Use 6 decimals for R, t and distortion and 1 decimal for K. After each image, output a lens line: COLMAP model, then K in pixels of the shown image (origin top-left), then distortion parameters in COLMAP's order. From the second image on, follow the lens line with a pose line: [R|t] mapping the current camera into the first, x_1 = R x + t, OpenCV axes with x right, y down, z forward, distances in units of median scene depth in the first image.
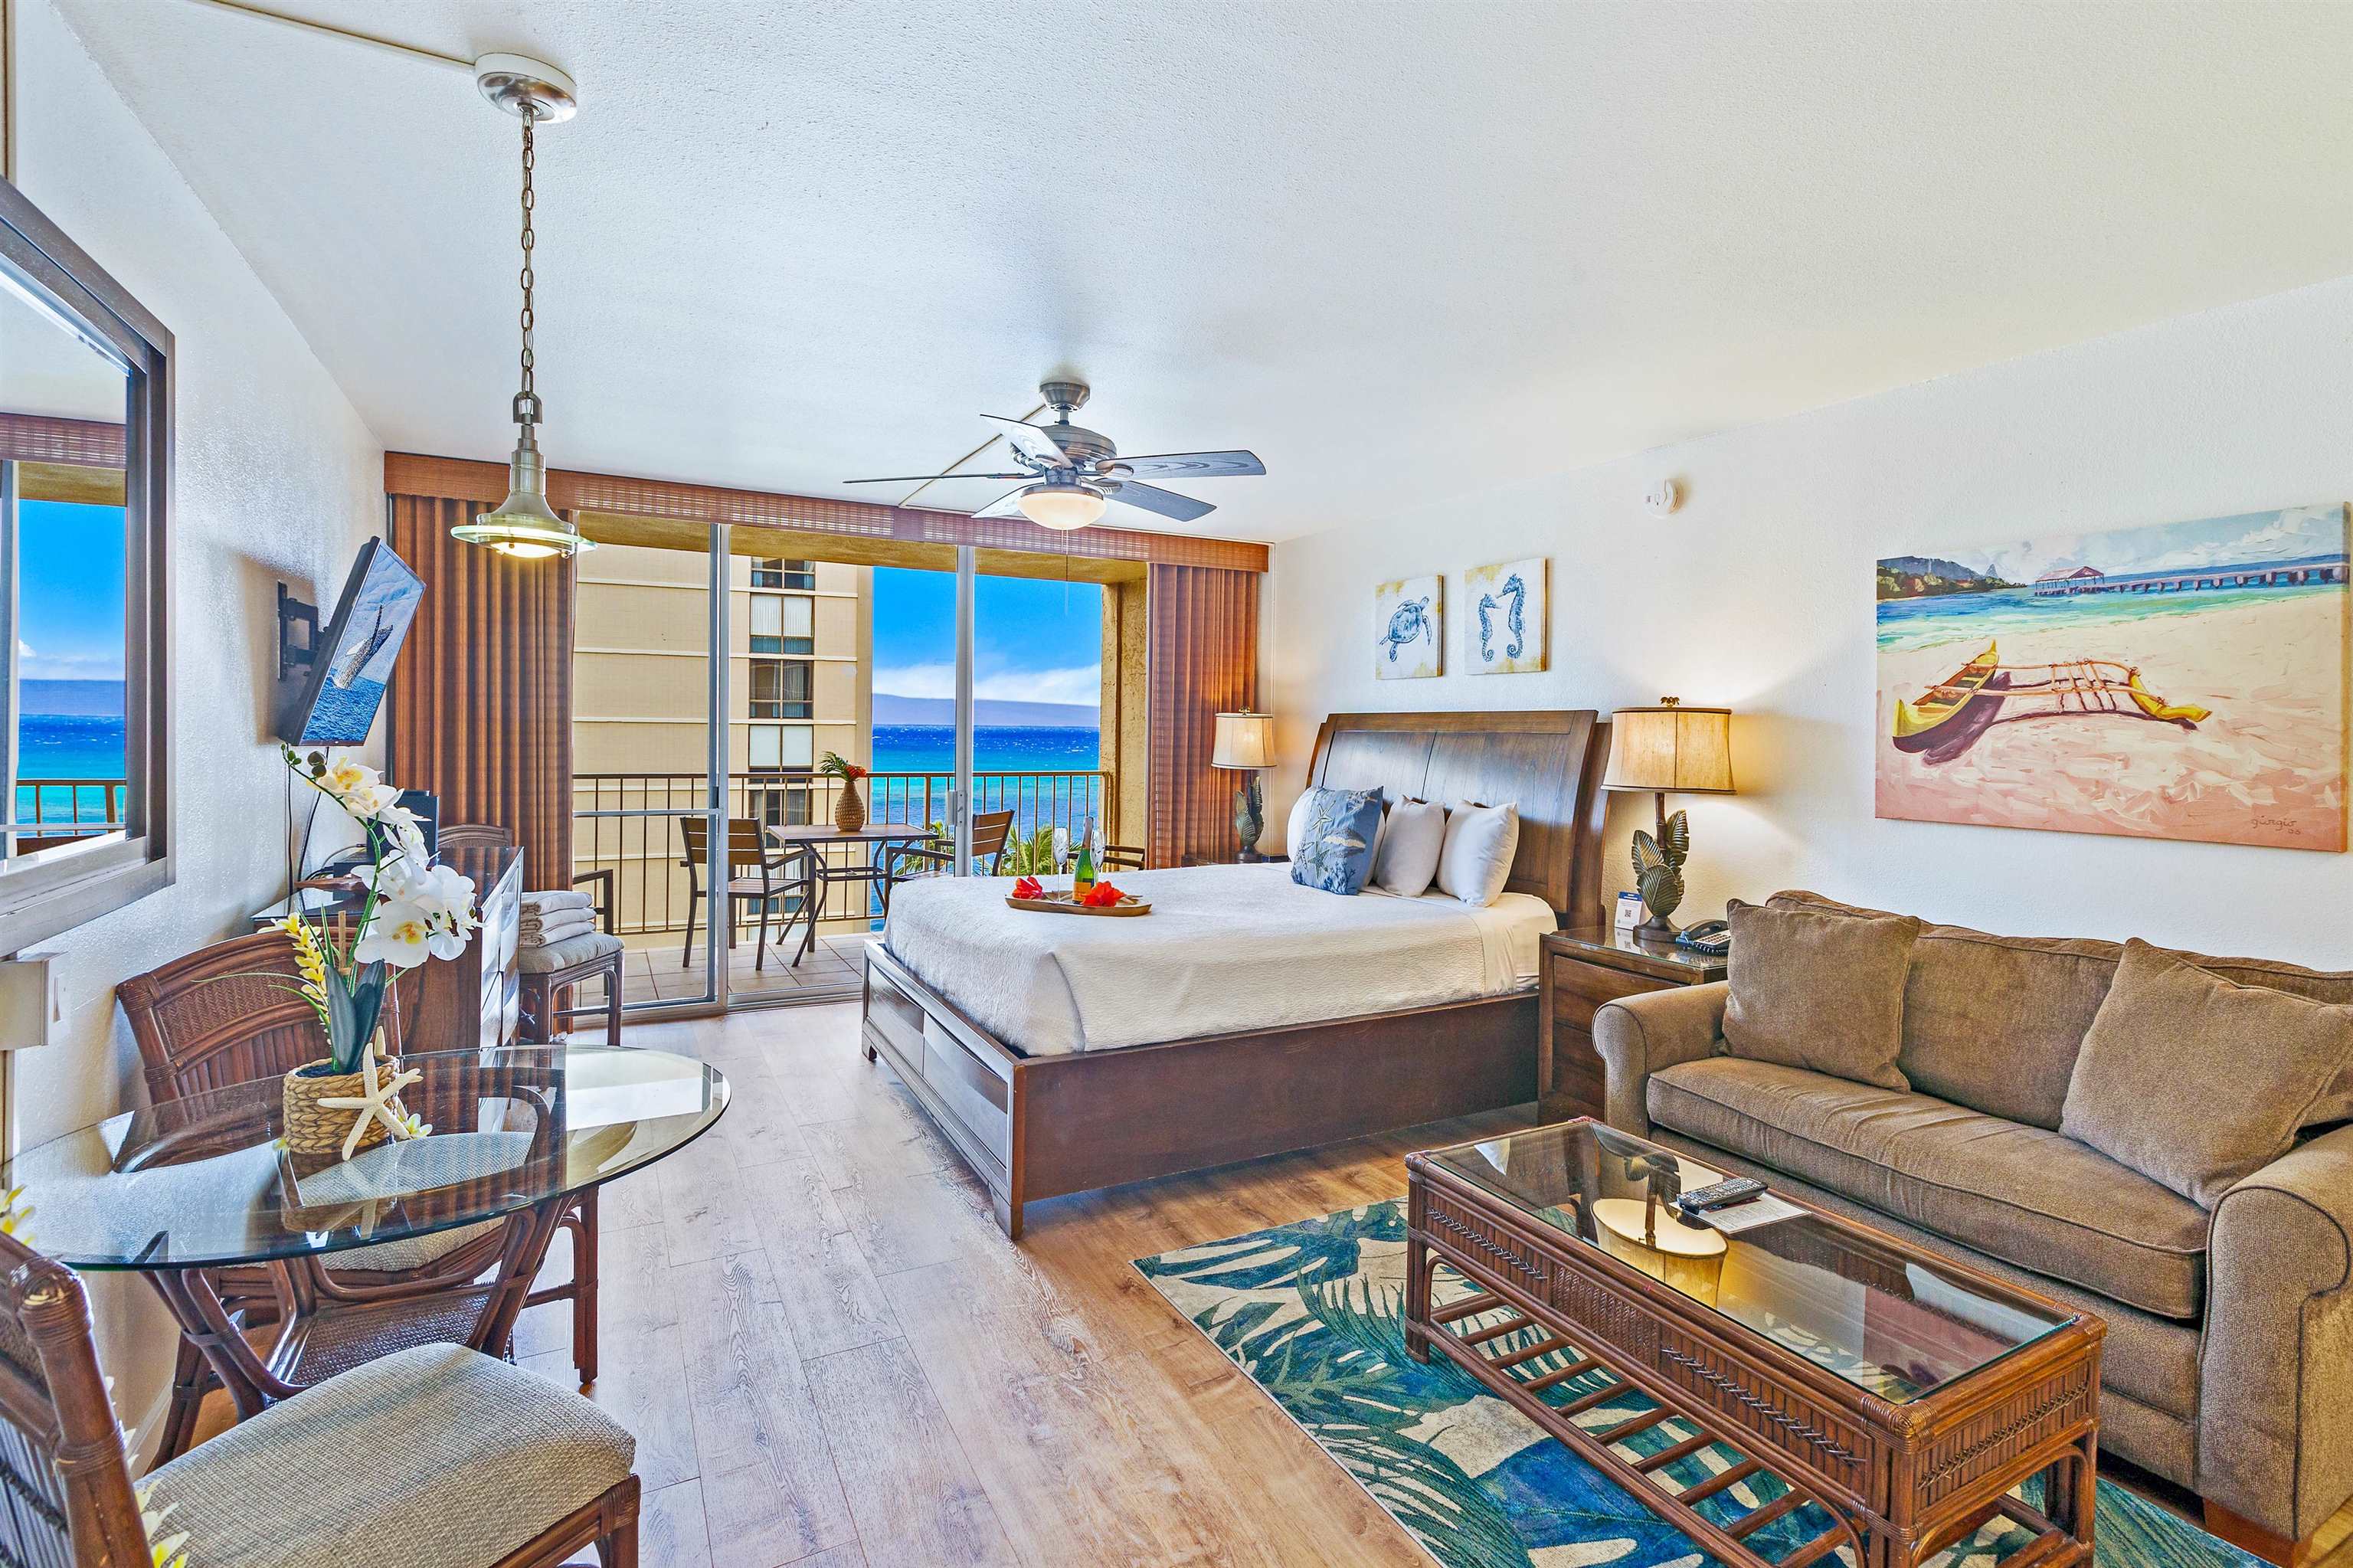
lens RADIAL K [[1091.8, 0, 1204.4], [0, 1091.8, 748.6], [0, 0, 1]] dist [-0.001127, -0.000495]
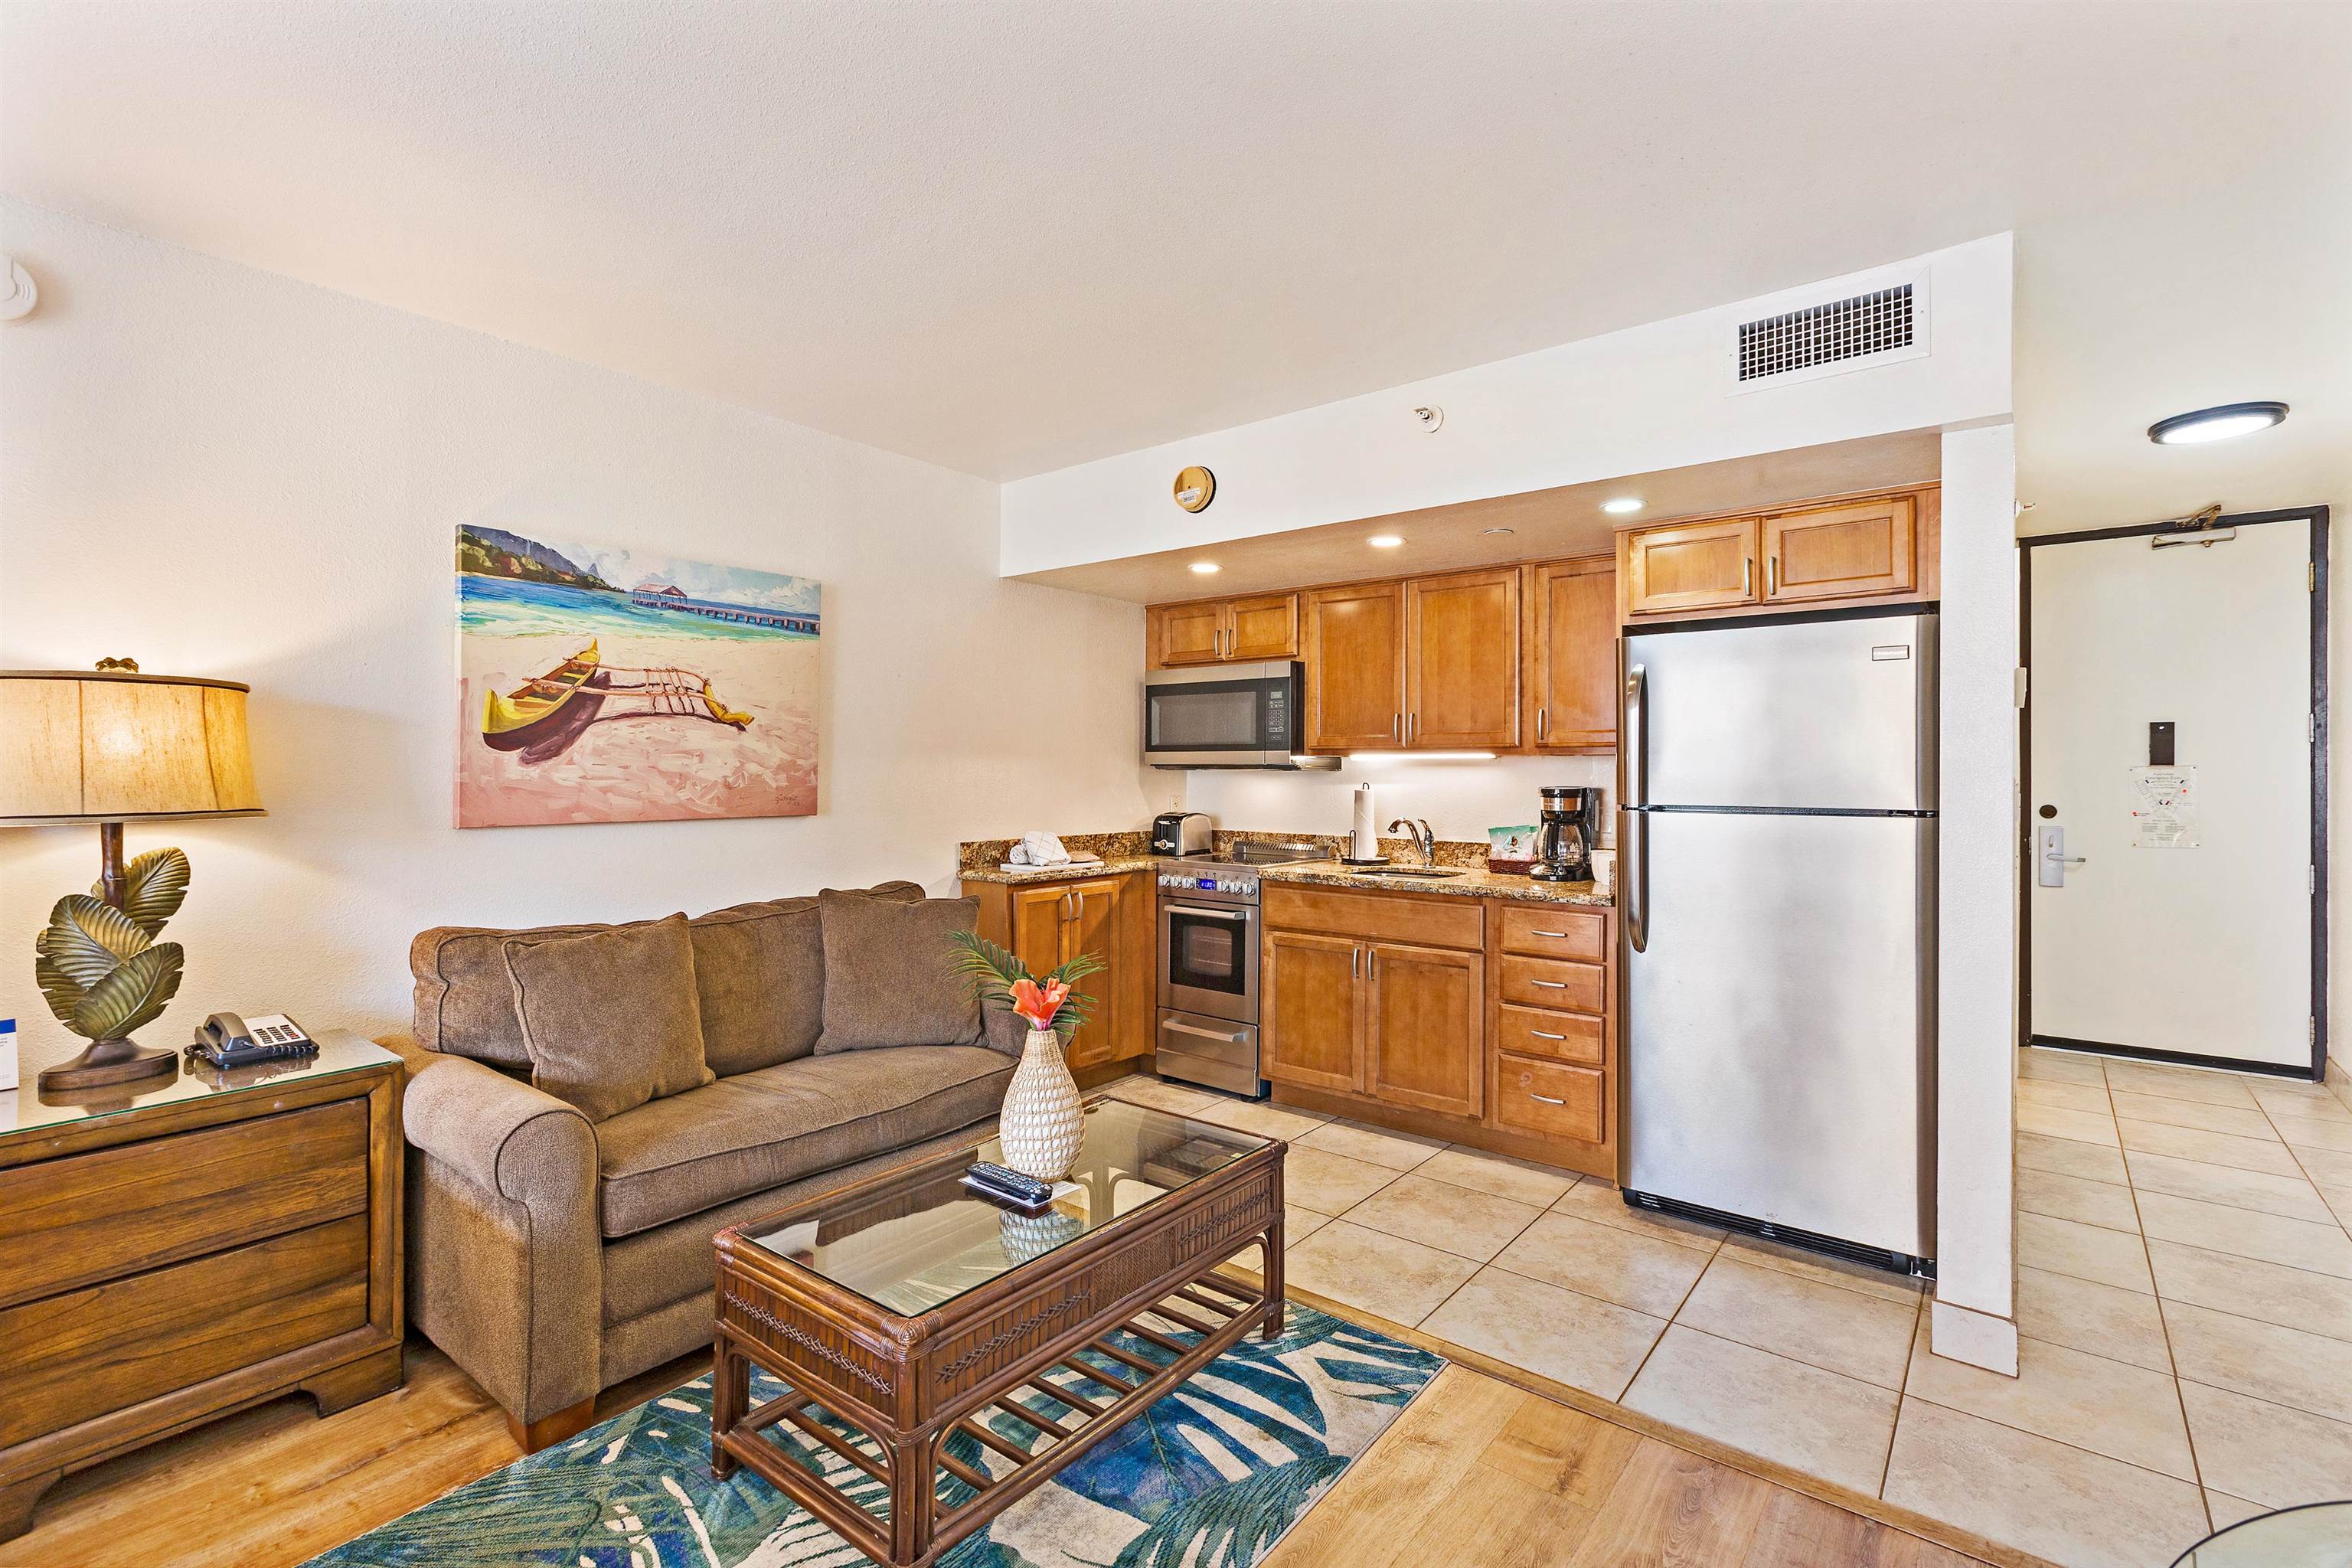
lens RADIAL K [[1091.3, 0, 1163.6], [0, 1091.3, 759.9], [0, 0, 1]] dist [-0.001127, -0.000495]
pose [[-0.385996, -0.004624, 0.922489, -0.270136], [0.008889, 0.999922, 0.008732, 0.005561], [-0.922458, 0.011571, -0.385925, 0.595283]]
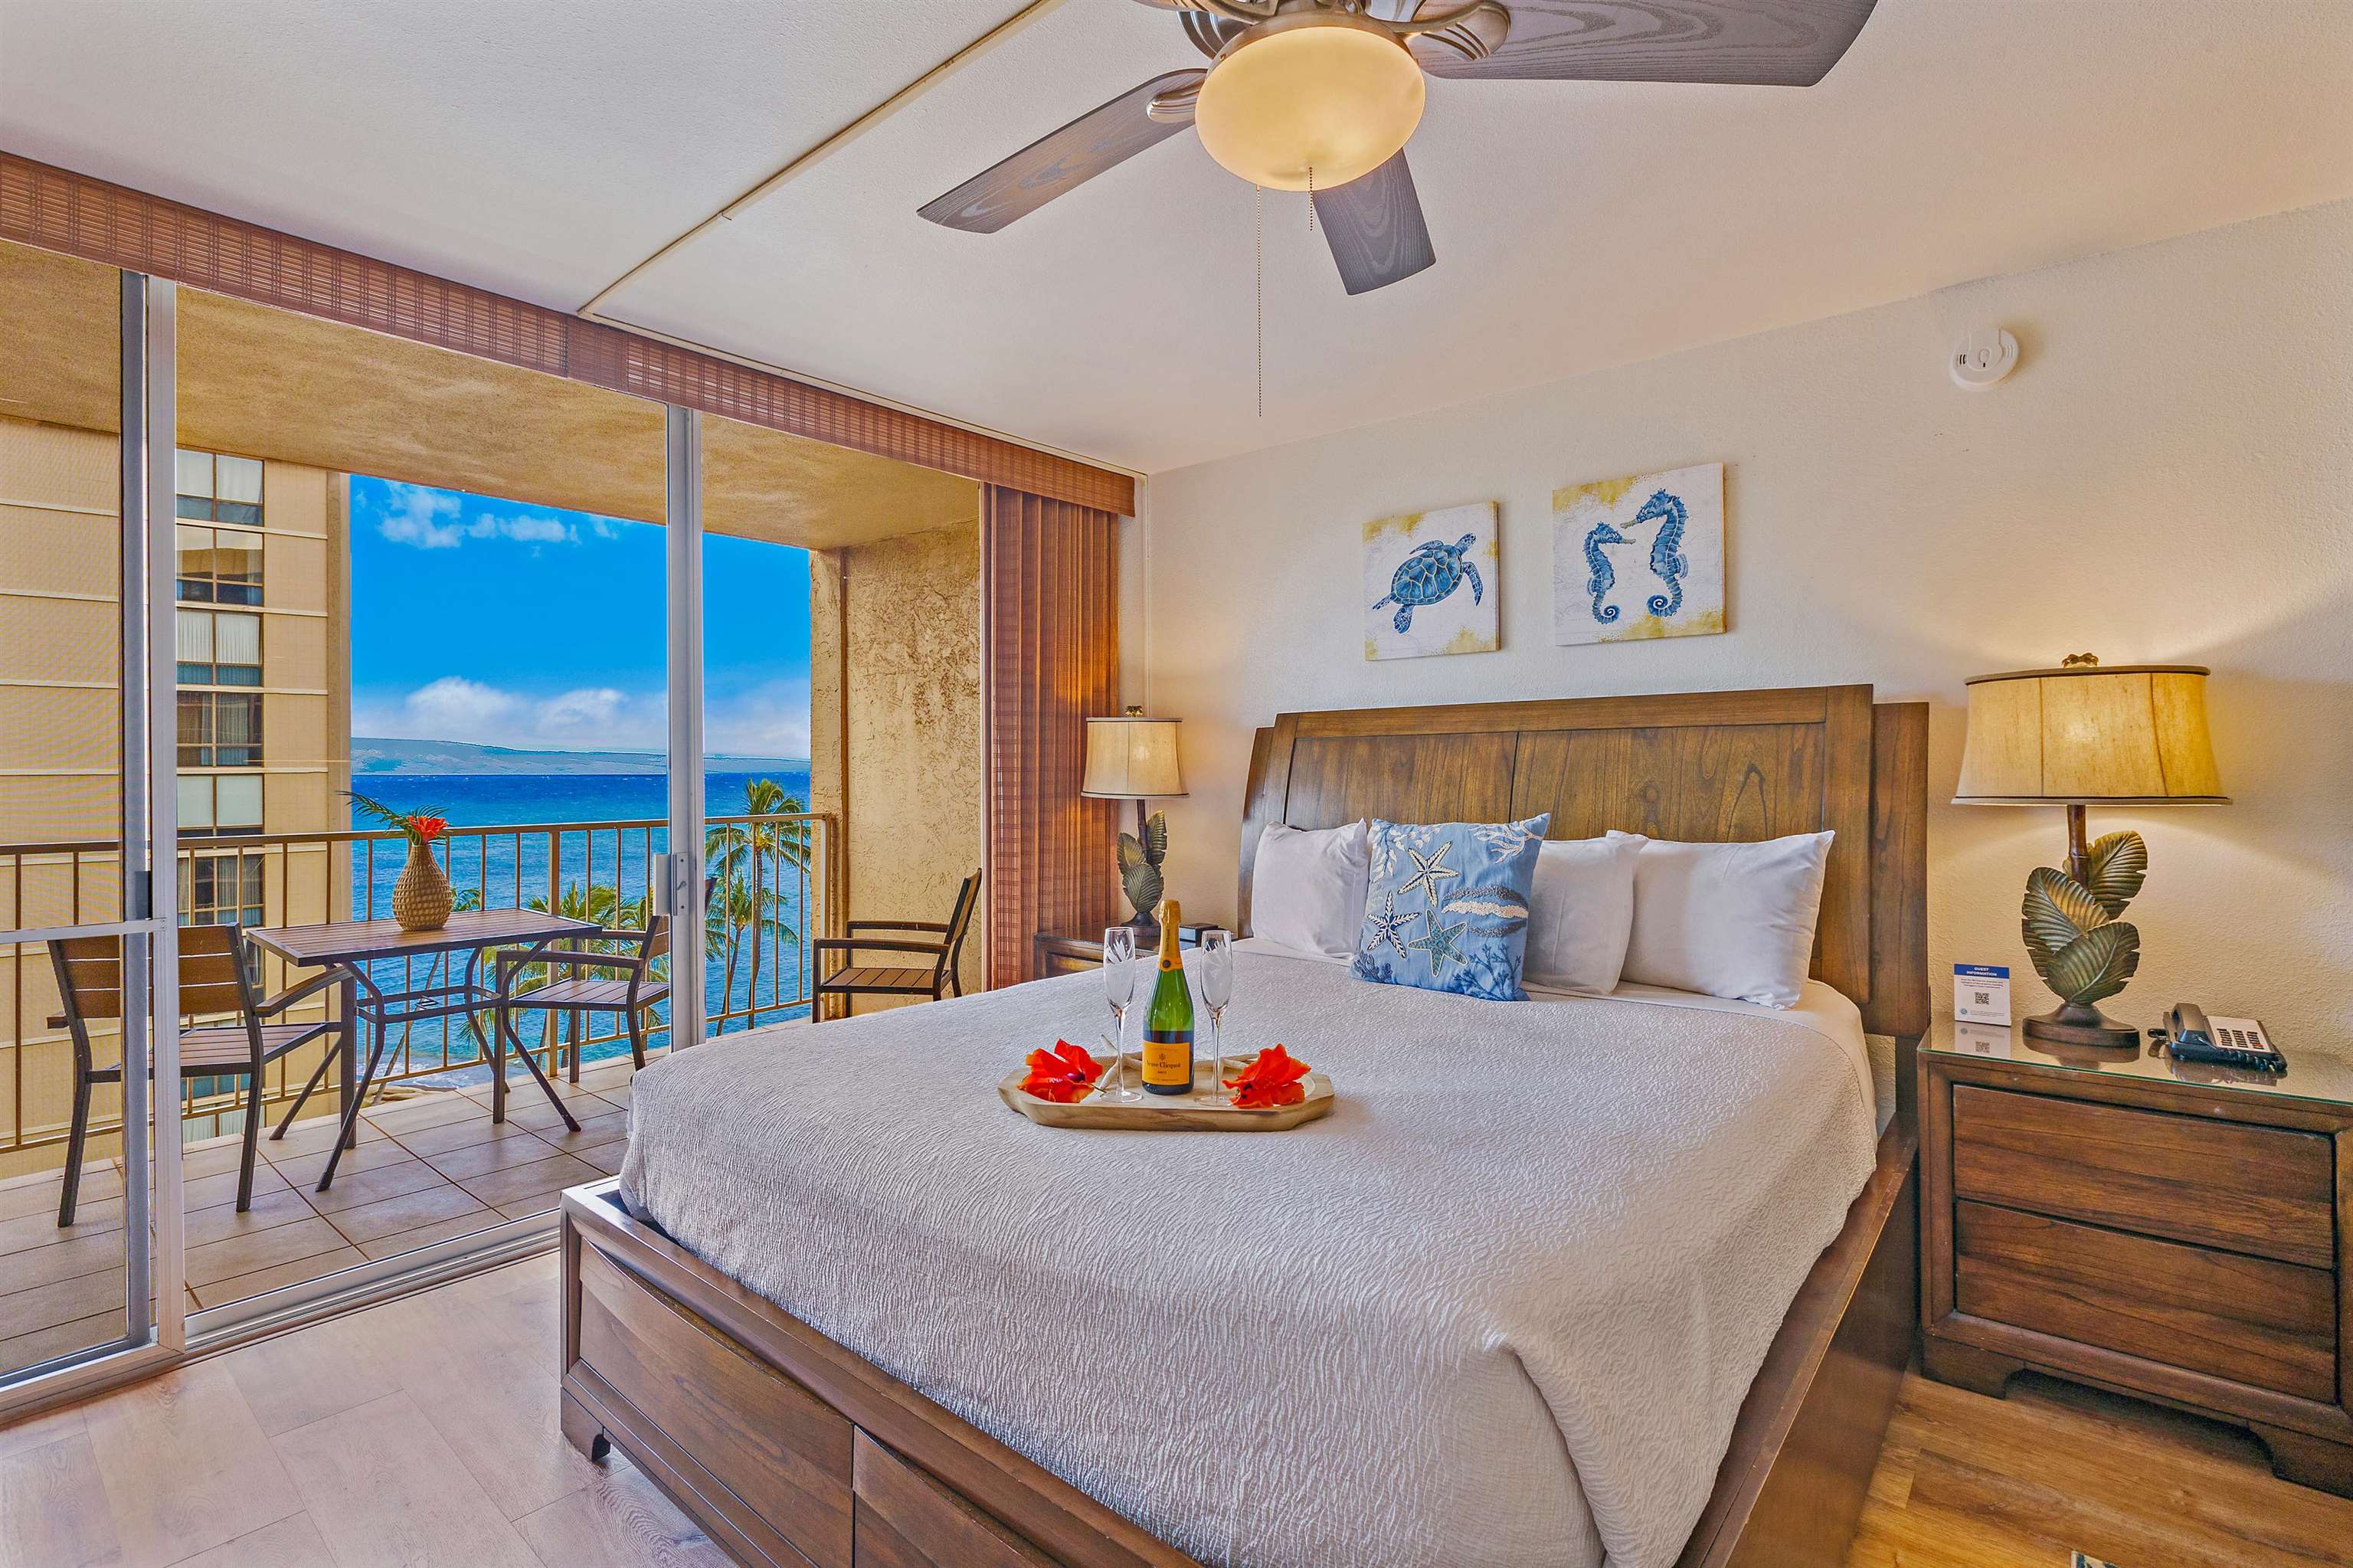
lens RADIAL K [[1087.7, 0, 1168.1], [0, 1087.7, 765.0], [0, 0, 1]] dist [-0.007992, 0.001736]
pose [[0.937212, -0.018507, 0.348270, -0.239234], [0.025425, 0.999560, -0.015304, 0.010895], [-0.347833, 0.023198, 0.937269, 0.500880]]
